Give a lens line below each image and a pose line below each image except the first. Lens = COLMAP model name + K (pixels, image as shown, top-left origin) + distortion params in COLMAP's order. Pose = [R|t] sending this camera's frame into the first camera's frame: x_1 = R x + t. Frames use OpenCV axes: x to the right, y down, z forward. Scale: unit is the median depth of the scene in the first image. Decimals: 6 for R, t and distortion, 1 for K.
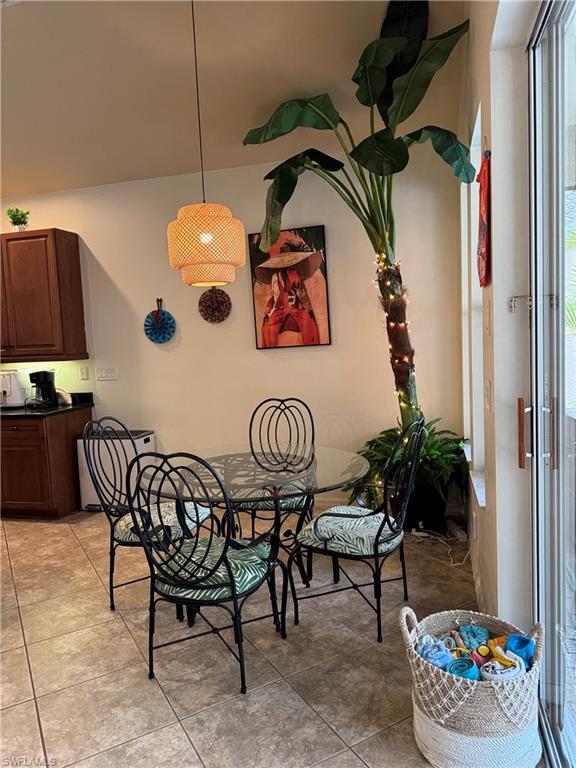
lens RADIAL K [[540.0, 0, 288.0], [0, 540.0, 384.0], [0, 0, 1]] dist [0.109226, -0.189797]
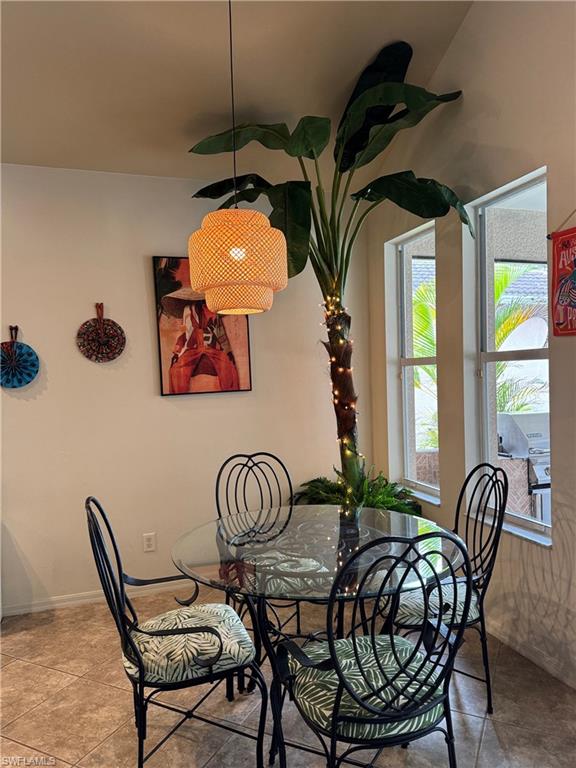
lens RADIAL K [[540.0, 0, 288.0], [0, 540.0, 384.0], [0, 0, 1]] dist [0.109226, -0.189797]
pose [[0.830193, 0.012003, 0.557347, -0.365084], [0.037968, 0.996229, -0.078010, -0.011219], [-0.556181, 0.085925, 0.826607, 0.224234]]
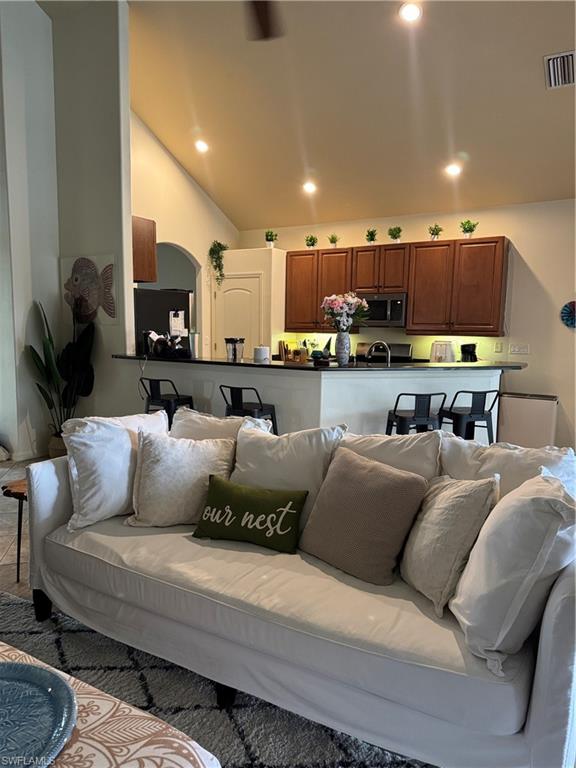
lens RADIAL K [[540.0, 0, 288.0], [0, 540.0, 384.0], [0, 0, 1]] dist [0.109226, -0.189797]
pose [[0.958016, 0.089196, -0.272488, -0.560248], [-0.082116, 0.995924, 0.037302, 0.068267], [0.274704, -0.013360, 0.961436, -0.442524]]
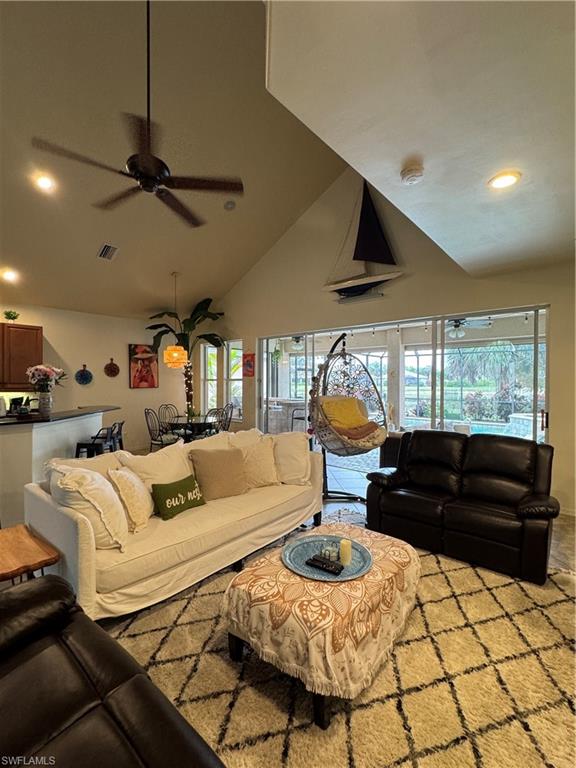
lens RADIAL K [[351.5, 0, 288.0], [0, 351.5, 384.0], [0, 0, 1]] dist [-0.000541, -0.000046]
pose [[0.438037, 0.039954, 0.898069, -1.254626], [0.055006, 0.995949, -0.071138, 0.076248], [-0.897273, 0.080560, 0.434064, -0.397351]]
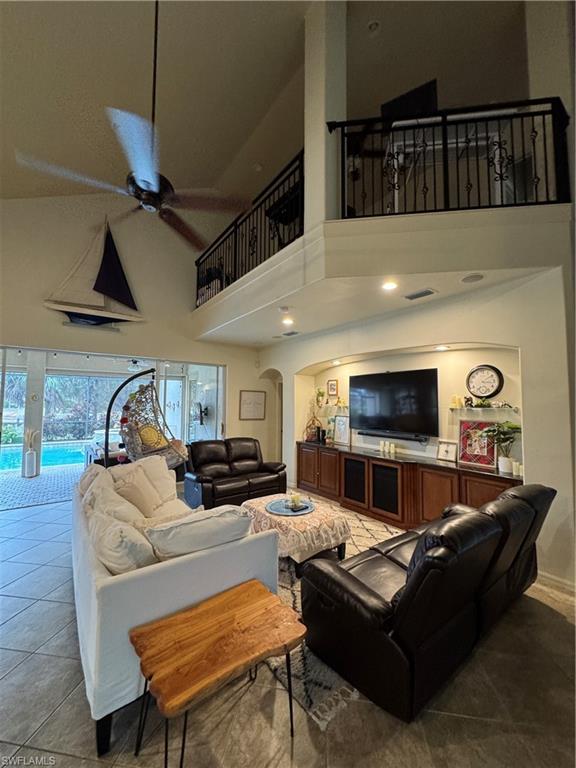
lens RADIAL K [[302.3, 0, 288.0], [0, 302.3, 384.0], [0, 0, 1]] dist [-0.000332, -0.000012]
pose [[-0.776843, 0.084696, 0.623972, -1.277965], [0.085108, 0.995943, -0.029227, 0.001518], [-0.623916, 0.030400, -0.780900, 0.338897]]
